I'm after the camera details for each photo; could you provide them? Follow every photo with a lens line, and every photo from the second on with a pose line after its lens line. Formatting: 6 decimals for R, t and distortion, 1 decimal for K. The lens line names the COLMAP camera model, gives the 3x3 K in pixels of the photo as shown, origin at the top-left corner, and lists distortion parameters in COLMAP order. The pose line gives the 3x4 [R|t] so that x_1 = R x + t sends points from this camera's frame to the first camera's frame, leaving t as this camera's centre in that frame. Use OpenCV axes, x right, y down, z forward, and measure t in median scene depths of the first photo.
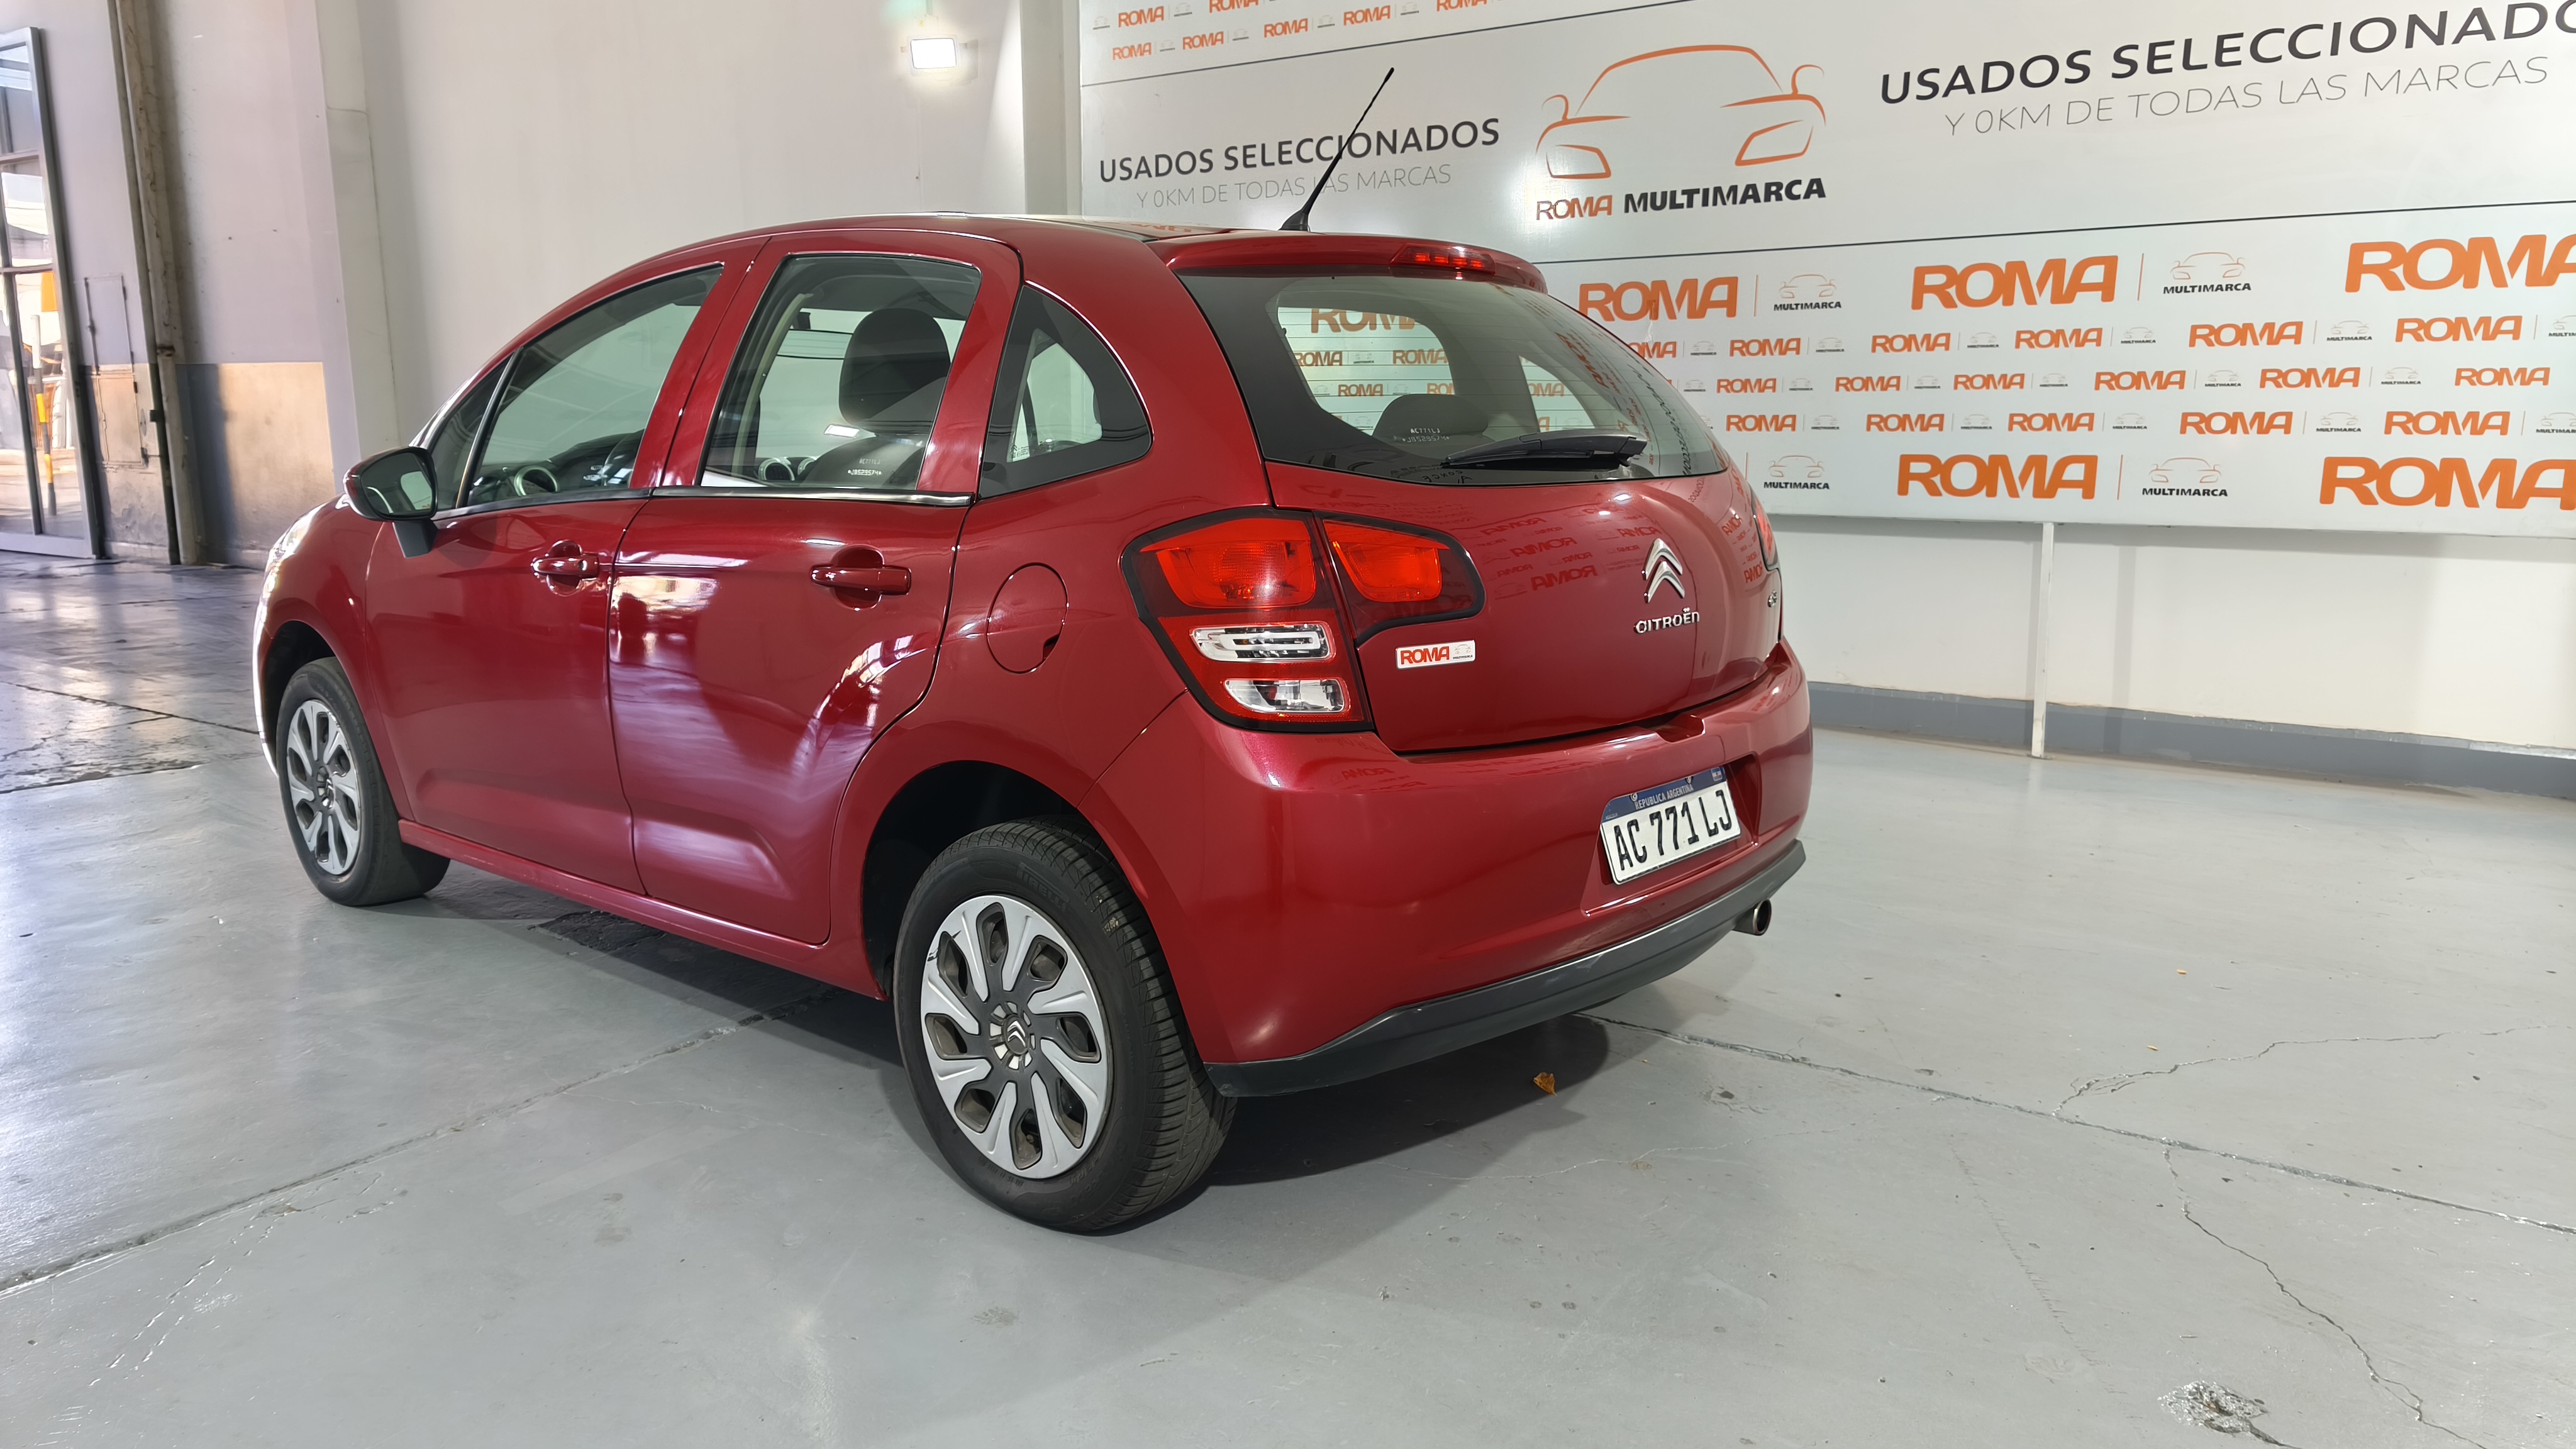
lens RADIAL K [[1771.4, 0, 1339.8], [0, 1771.4, 730.4], [0, 0, 1]] dist [0.054530, -0.000343]
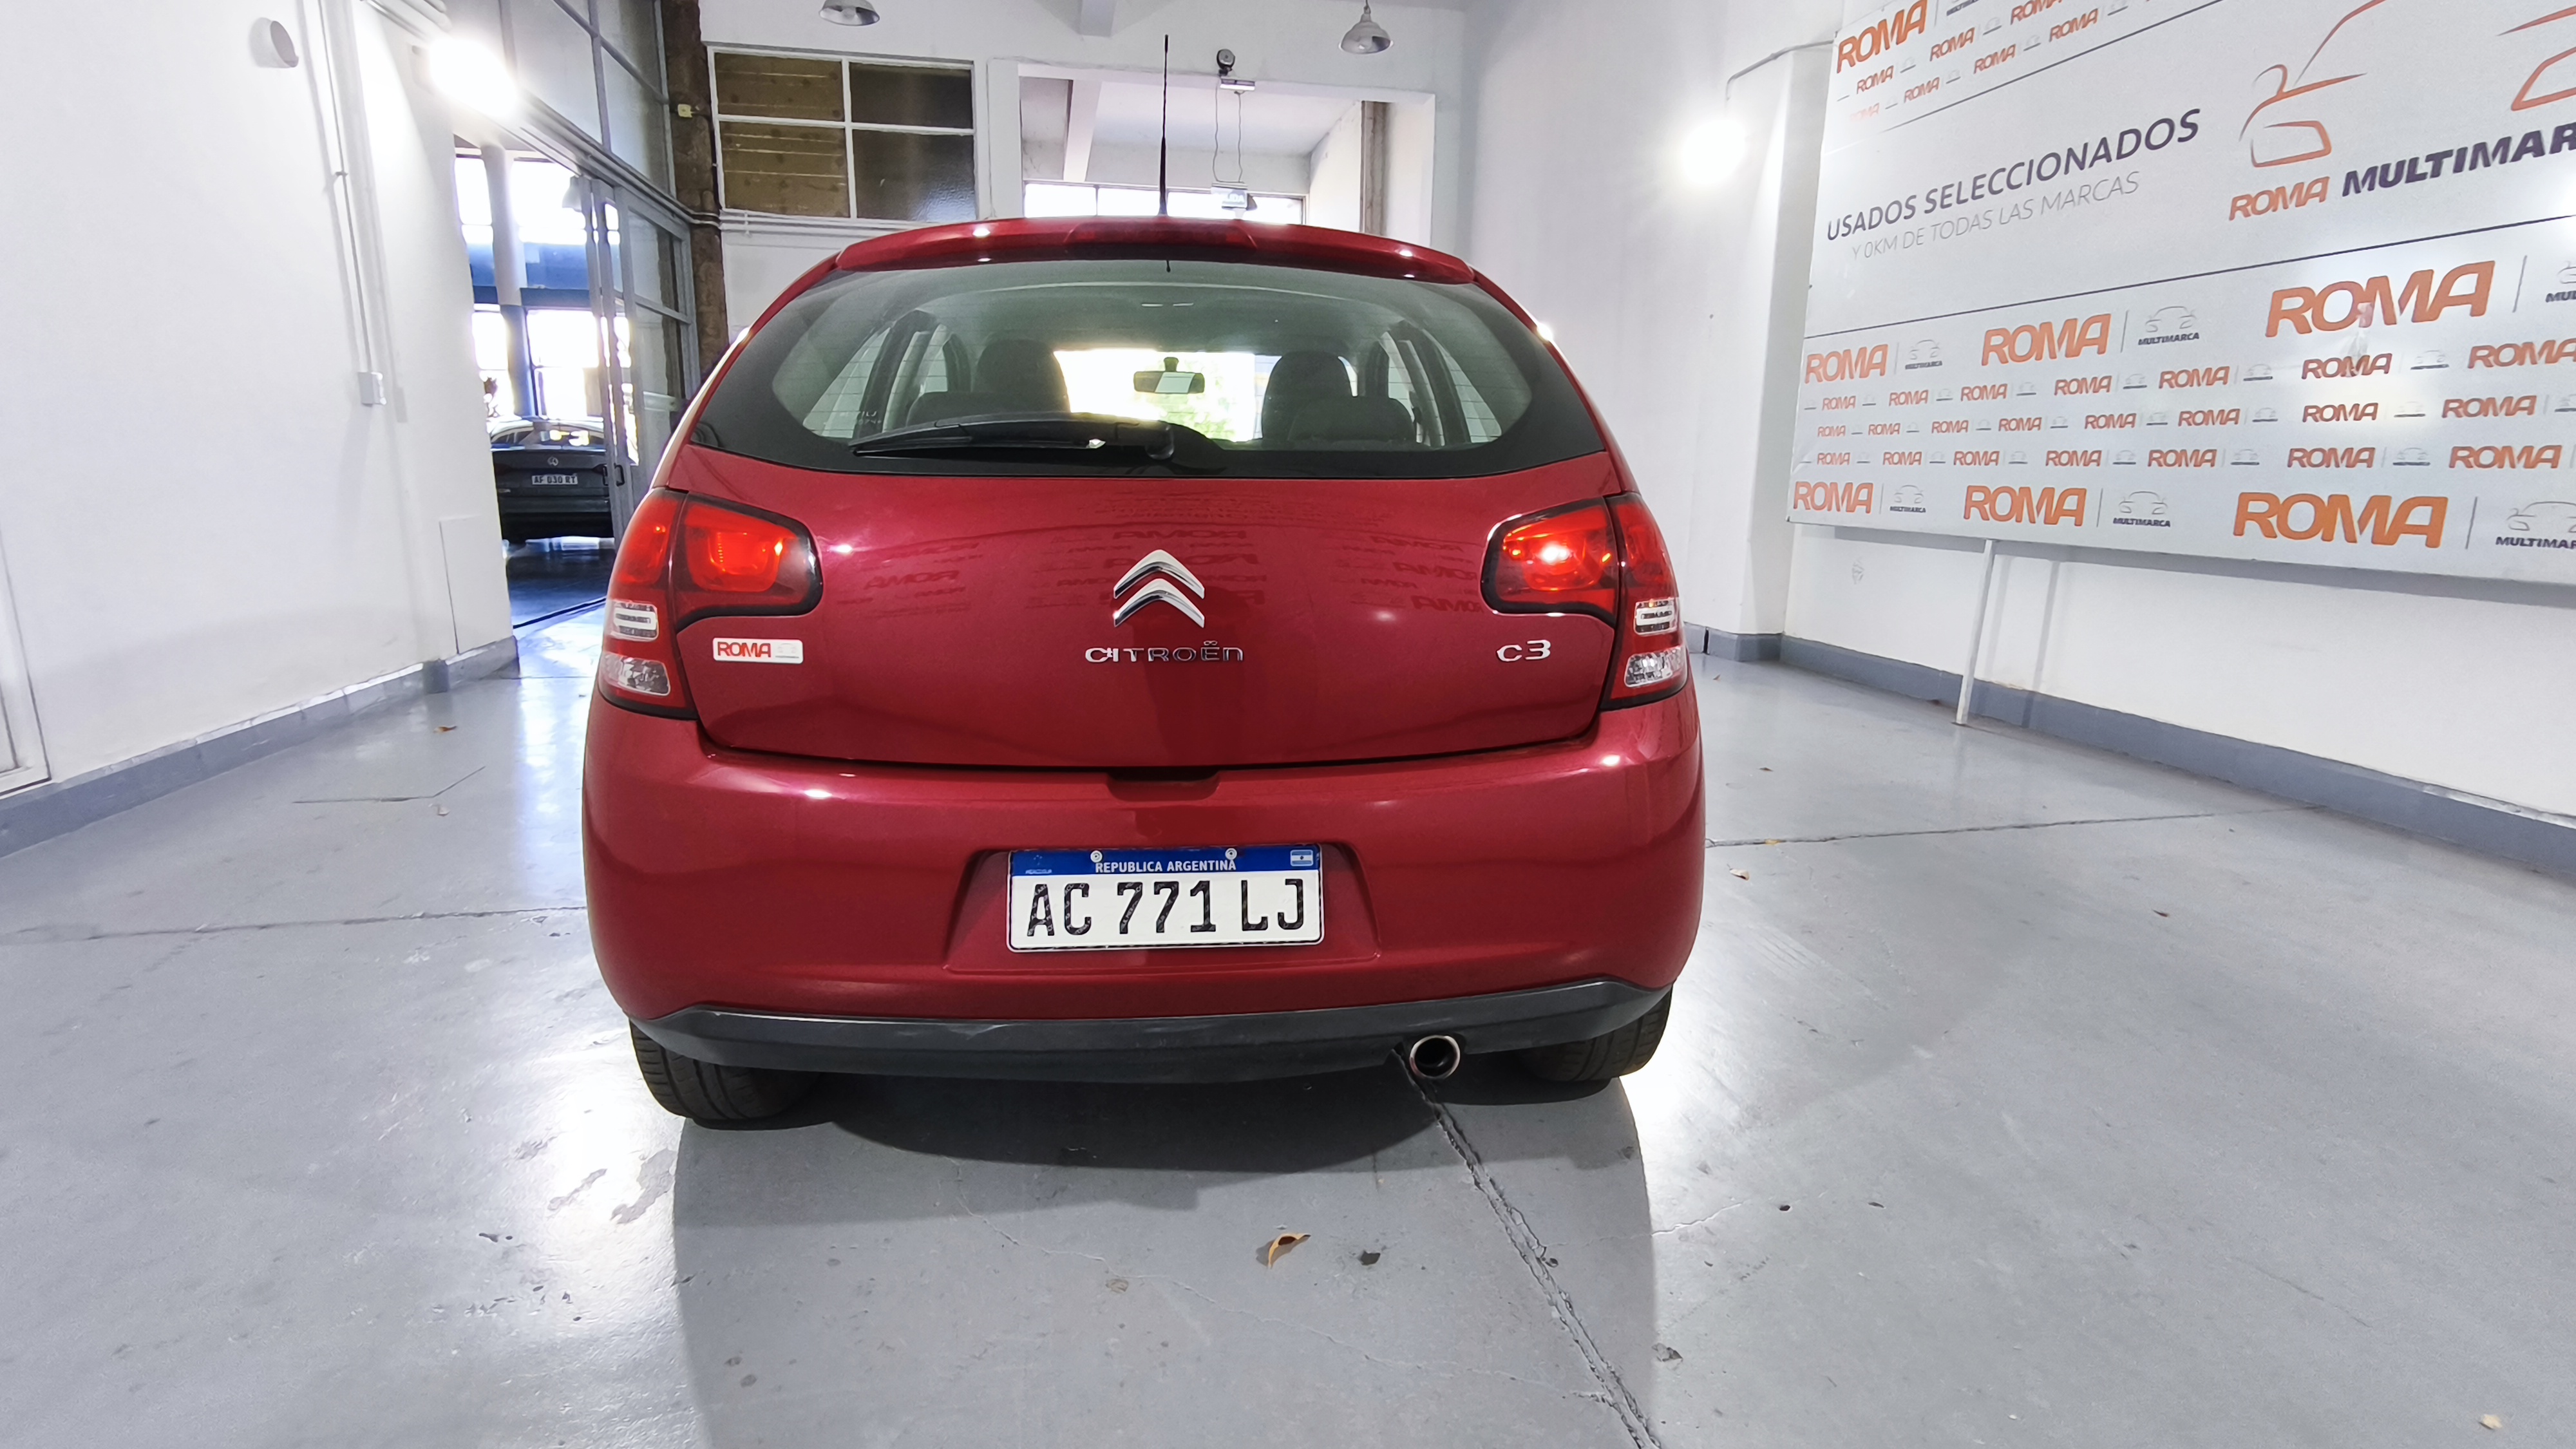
lens RADIAL K [[1272.9, 0, 1281.5], [0, 1272.9, 736.2], [0, 0, 1]] dist [-0.000131, -0.002271]
pose [[0.696097, 0.150198, -0.702061, 0.275616], [-0.132202, 0.987966, 0.080286, -0.033690], [0.705671, 0.036928, 0.707576, 0.275159]]
